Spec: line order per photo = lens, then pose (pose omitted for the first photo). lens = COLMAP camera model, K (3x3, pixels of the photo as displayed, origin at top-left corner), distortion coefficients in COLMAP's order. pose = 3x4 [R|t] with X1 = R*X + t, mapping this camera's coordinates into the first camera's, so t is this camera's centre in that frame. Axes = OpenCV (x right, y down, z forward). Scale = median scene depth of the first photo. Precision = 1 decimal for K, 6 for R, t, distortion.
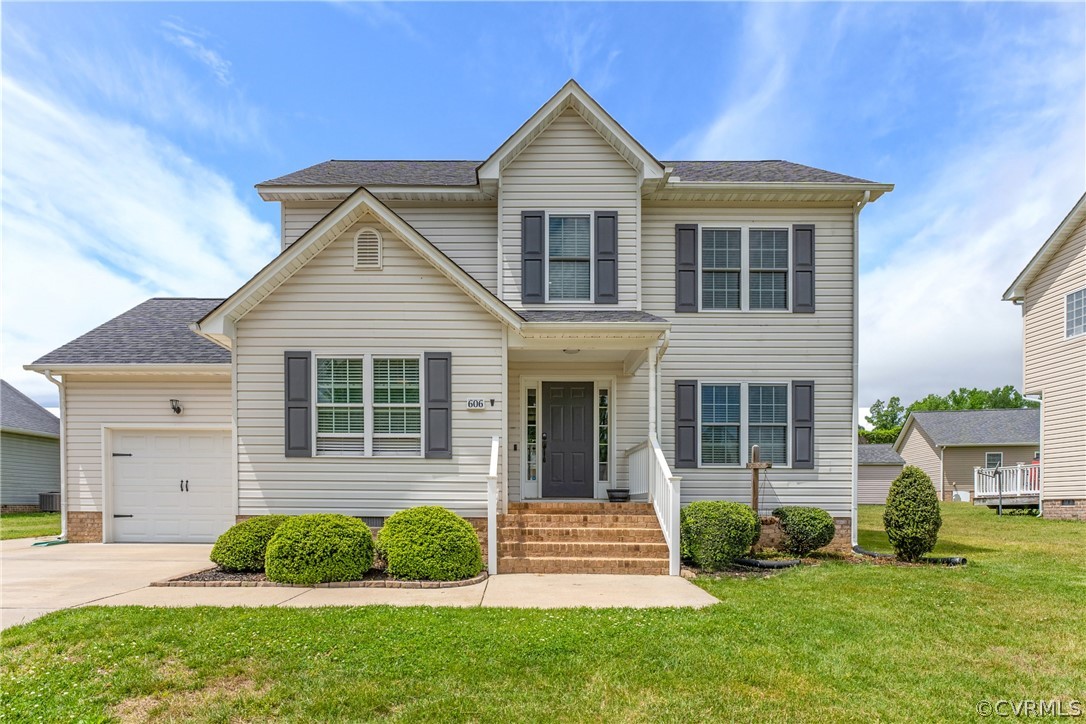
lens RADIAL K [[598.2, 0, 500.6], [0, 598.2, 448.0], [0, 0, 1]] dist [0.004353, 0.000307]
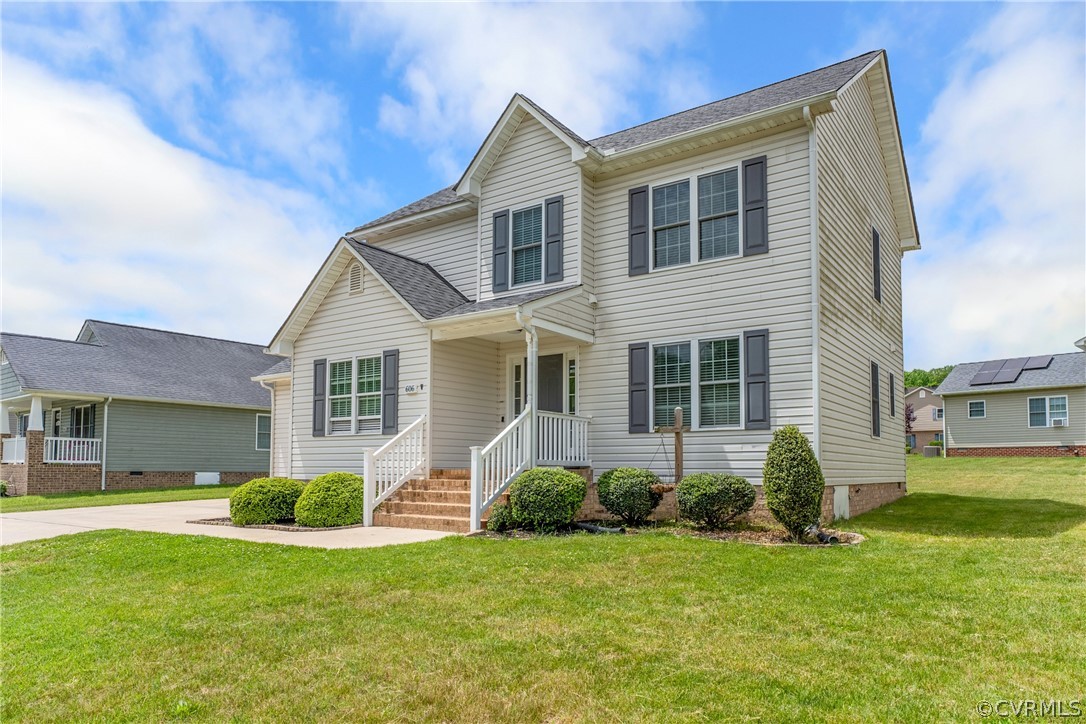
lens RADIAL K [[674.4, 0, 550.7], [0, 674.4, 351.0], [0, 0, 1]] dist [0.026098, -0.000041]
pose [[0.831025, -0.098812, -0.547388, 0.823159], [0.053202, 0.993703, -0.098610, 0.001405], [0.553685, 0.052825, 0.831049, -0.004728]]
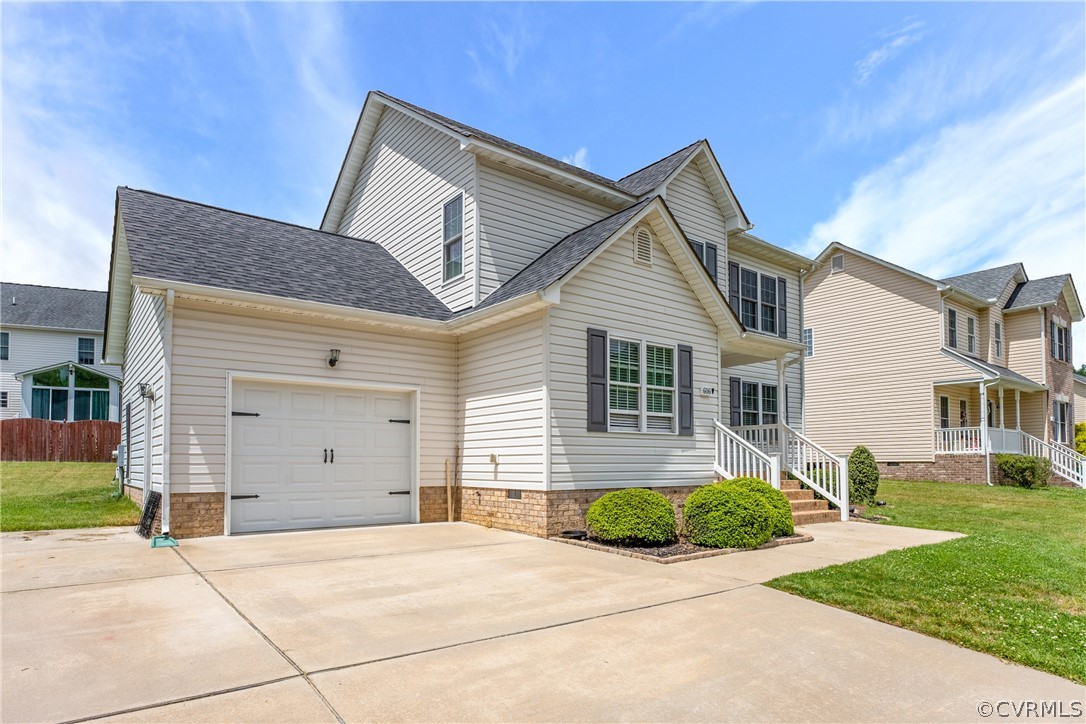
lens RADIAL K [[616.6, 0, 543.0], [0, 616.6, 373.6], [0, 0, 1]] dist [0.000758, 0.000402]
pose [[0.785691, 0.081482, 0.613230, -0.911405], [-0.050528, 0.996428, -0.067660, -0.006623], [-0.616552, 0.022175, 0.787001, 0.183455]]
